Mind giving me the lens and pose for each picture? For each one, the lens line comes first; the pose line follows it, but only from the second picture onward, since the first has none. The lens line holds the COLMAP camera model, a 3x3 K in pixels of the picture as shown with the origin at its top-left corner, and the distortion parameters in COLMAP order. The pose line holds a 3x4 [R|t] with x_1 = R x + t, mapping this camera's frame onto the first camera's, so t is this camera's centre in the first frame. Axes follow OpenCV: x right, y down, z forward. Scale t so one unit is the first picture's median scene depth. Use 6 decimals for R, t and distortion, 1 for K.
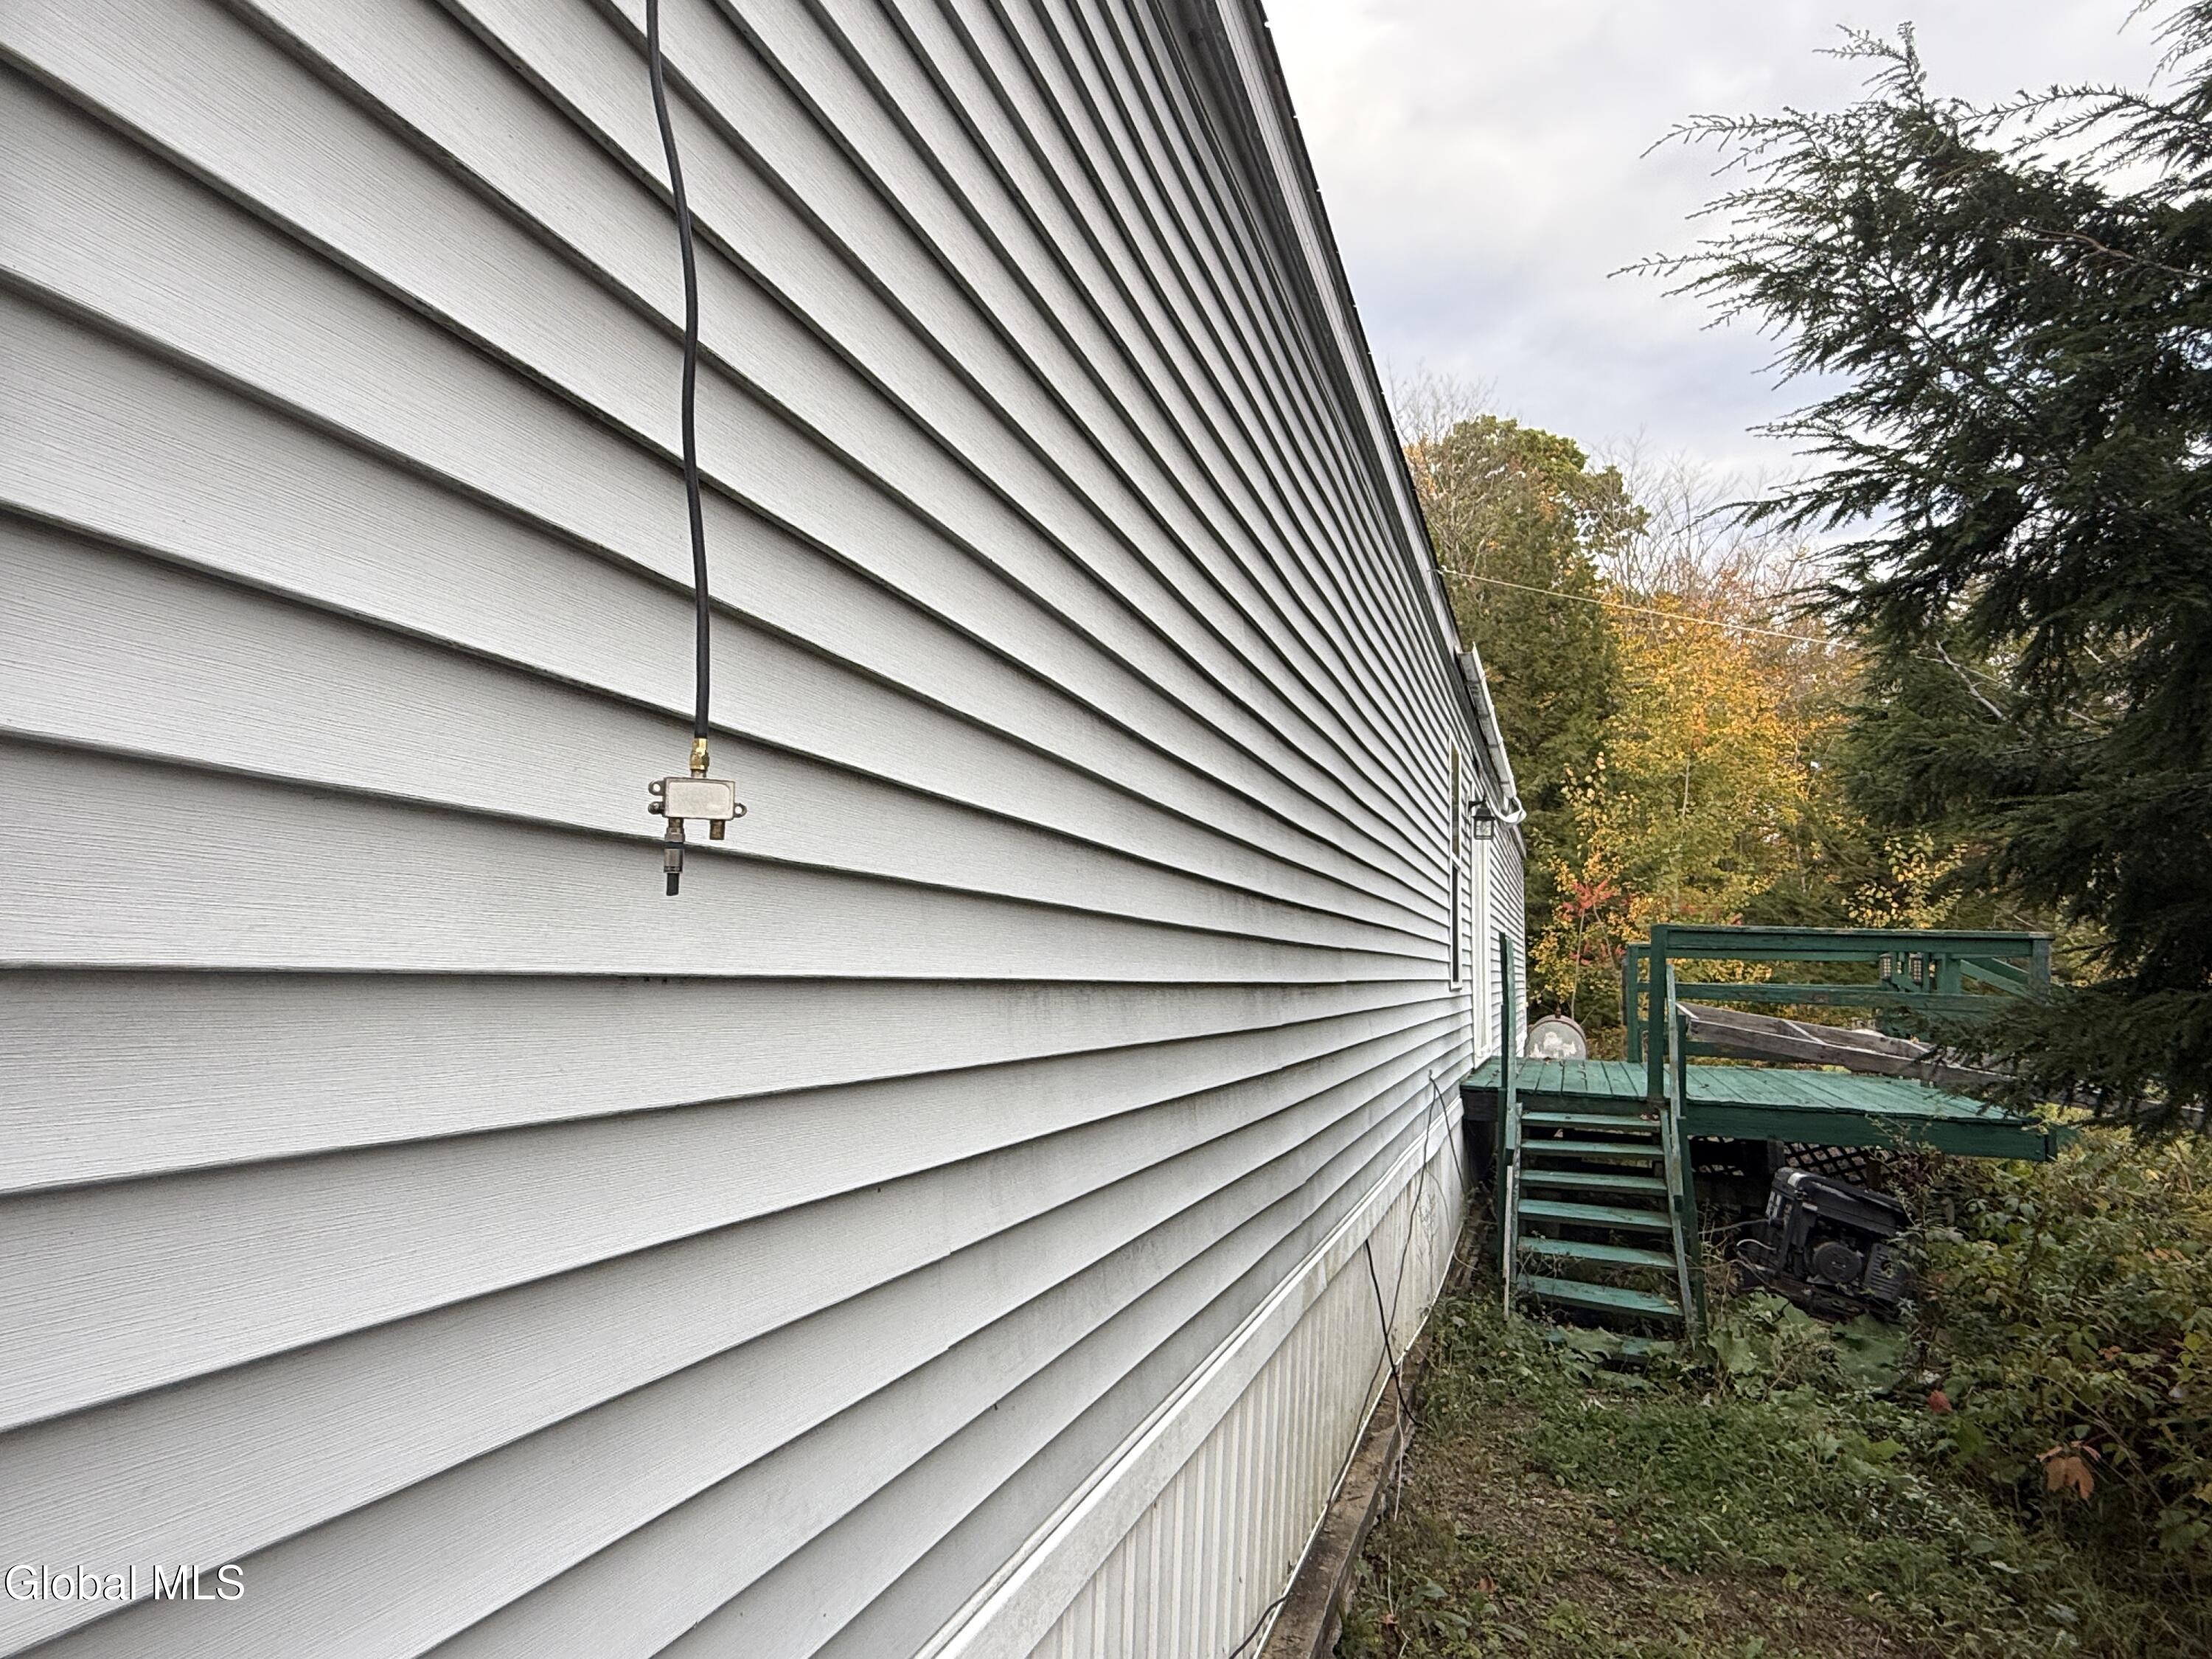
lens RADIAL K [[1301.9, 0, 1111.9], [0, 1301.9, 835.6], [0, 0, 1]] dist [0.002016, -0.000536]
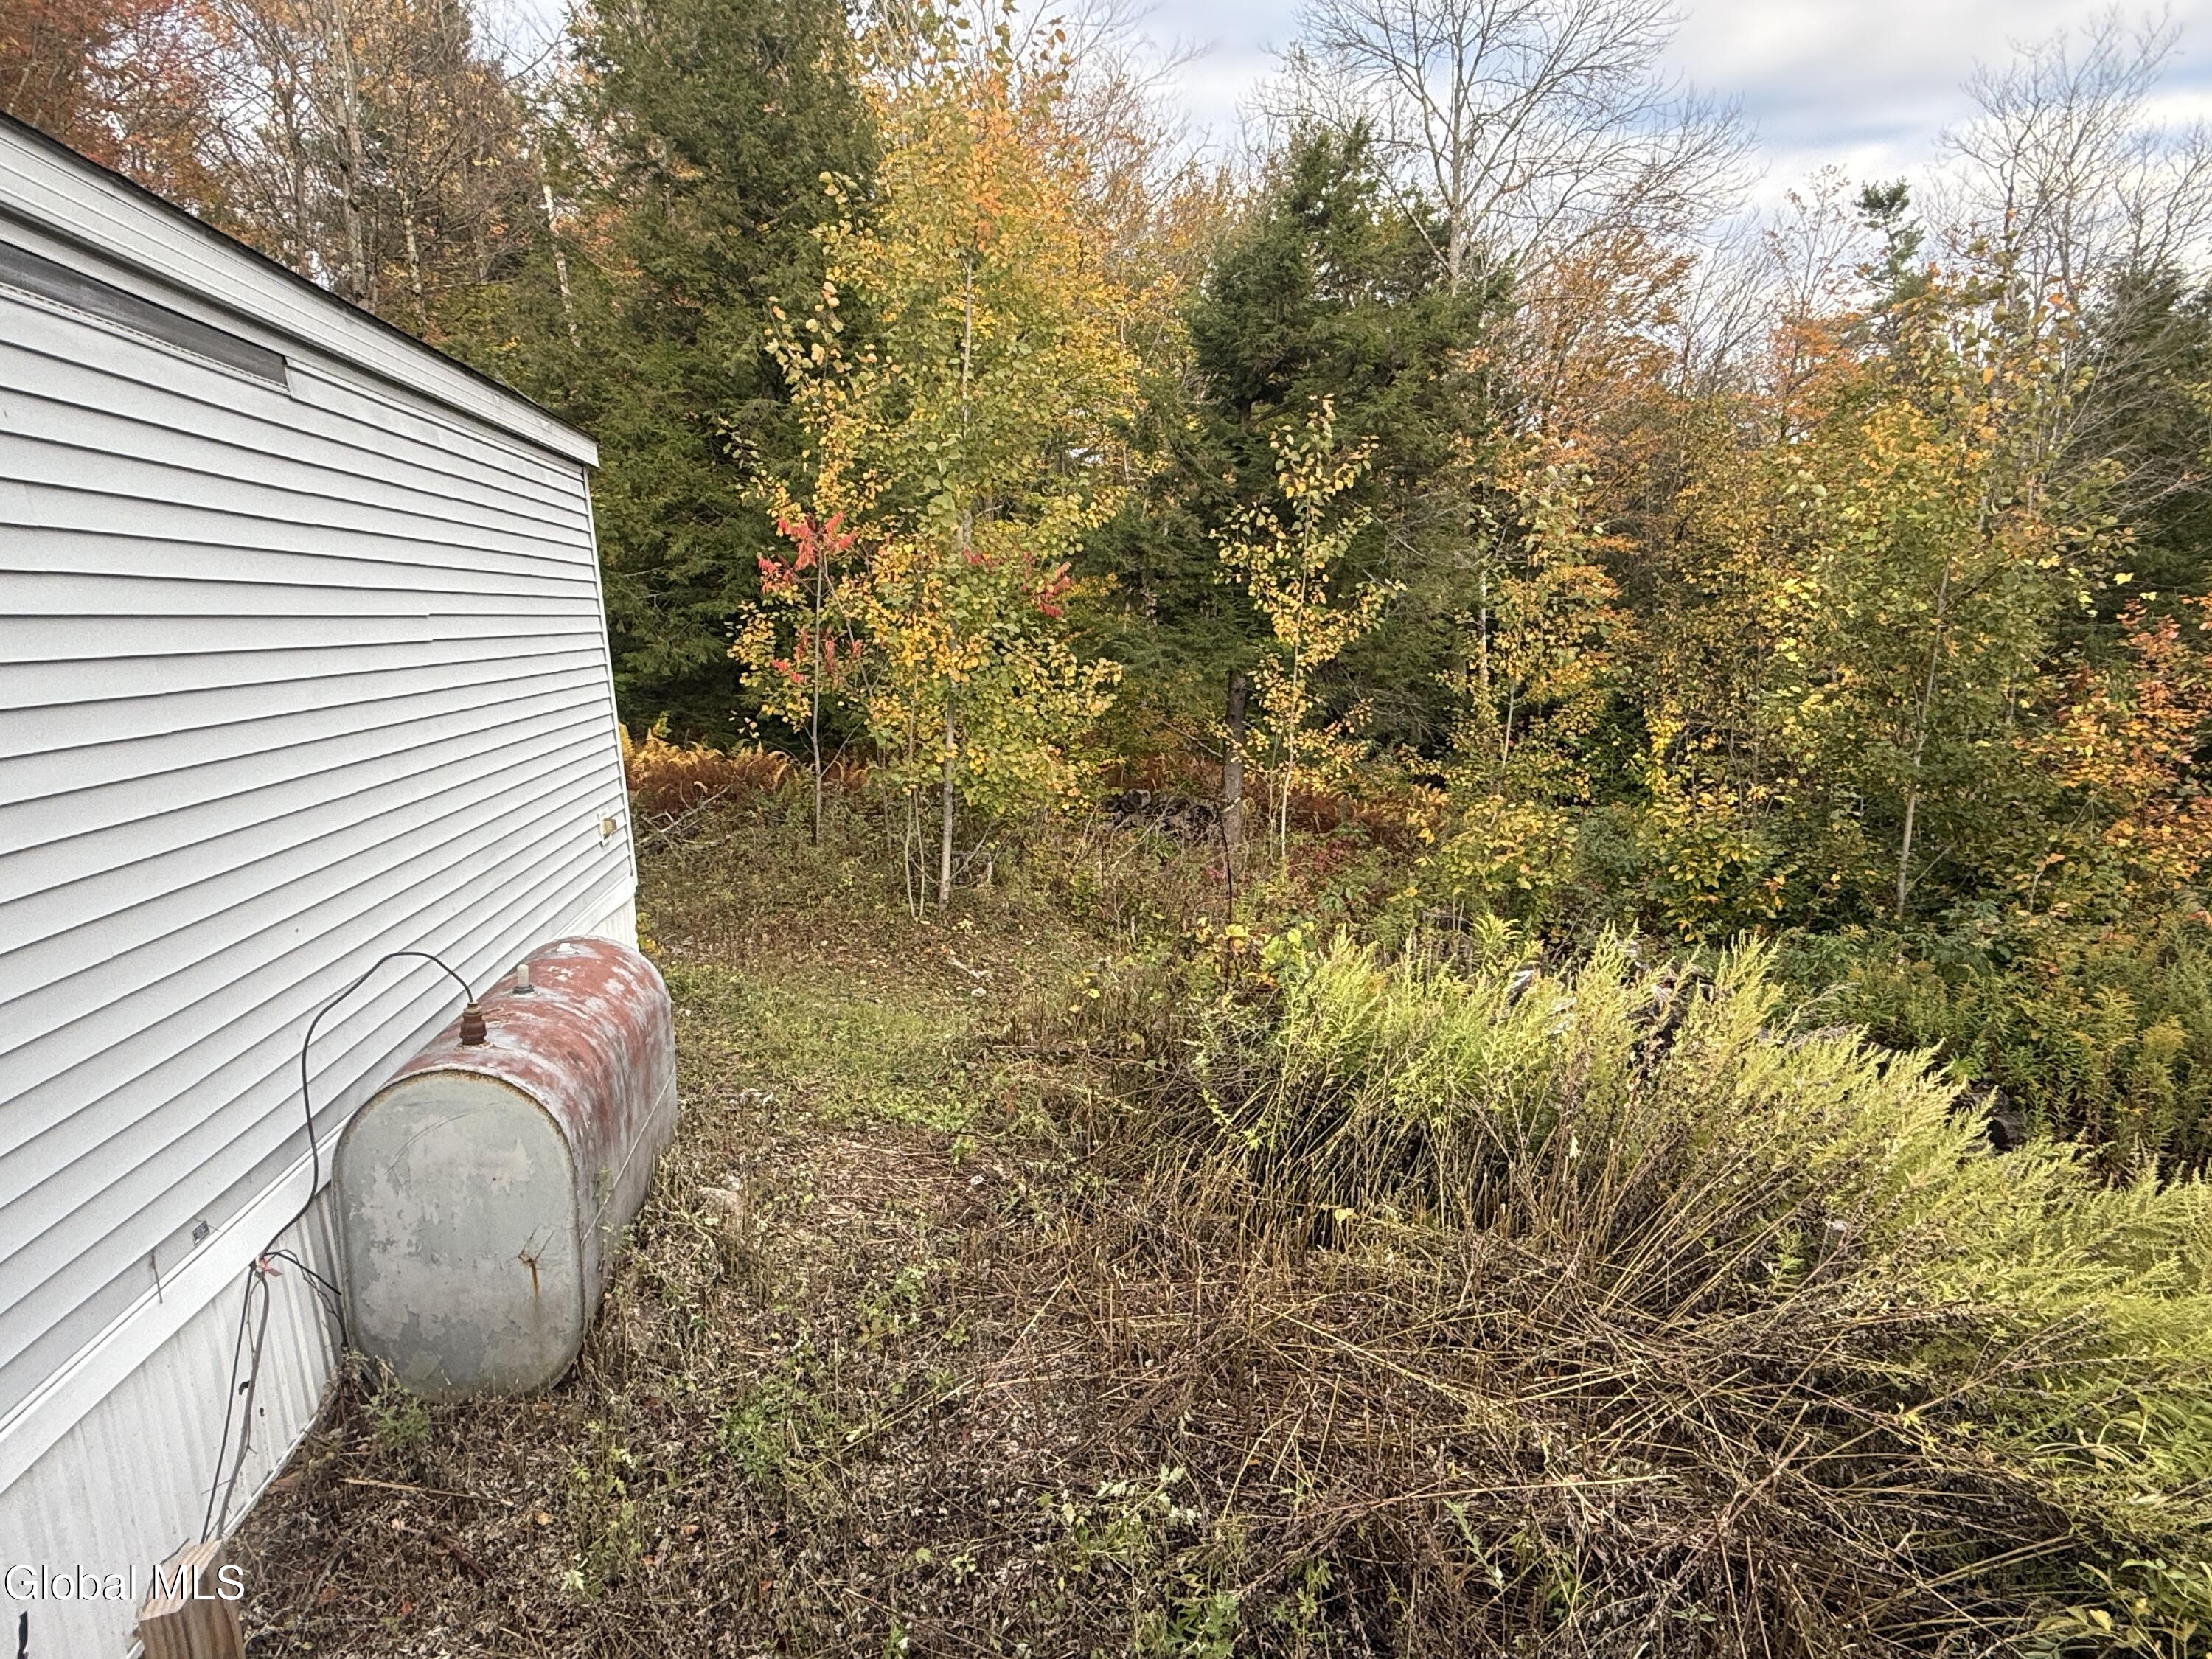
lens RADIAL K [[1301.9, 0, 1108.9], [0, 1301.9, 830.1], [0, 0, 1]] dist [0.002016, -0.000536]
pose [[0.883011, -0.145071, 0.446370, 0.214460], [0.023270, 0.963395, 0.267073, 0.019329], [-0.468775, -0.225441, 0.854065, 0.452282]]
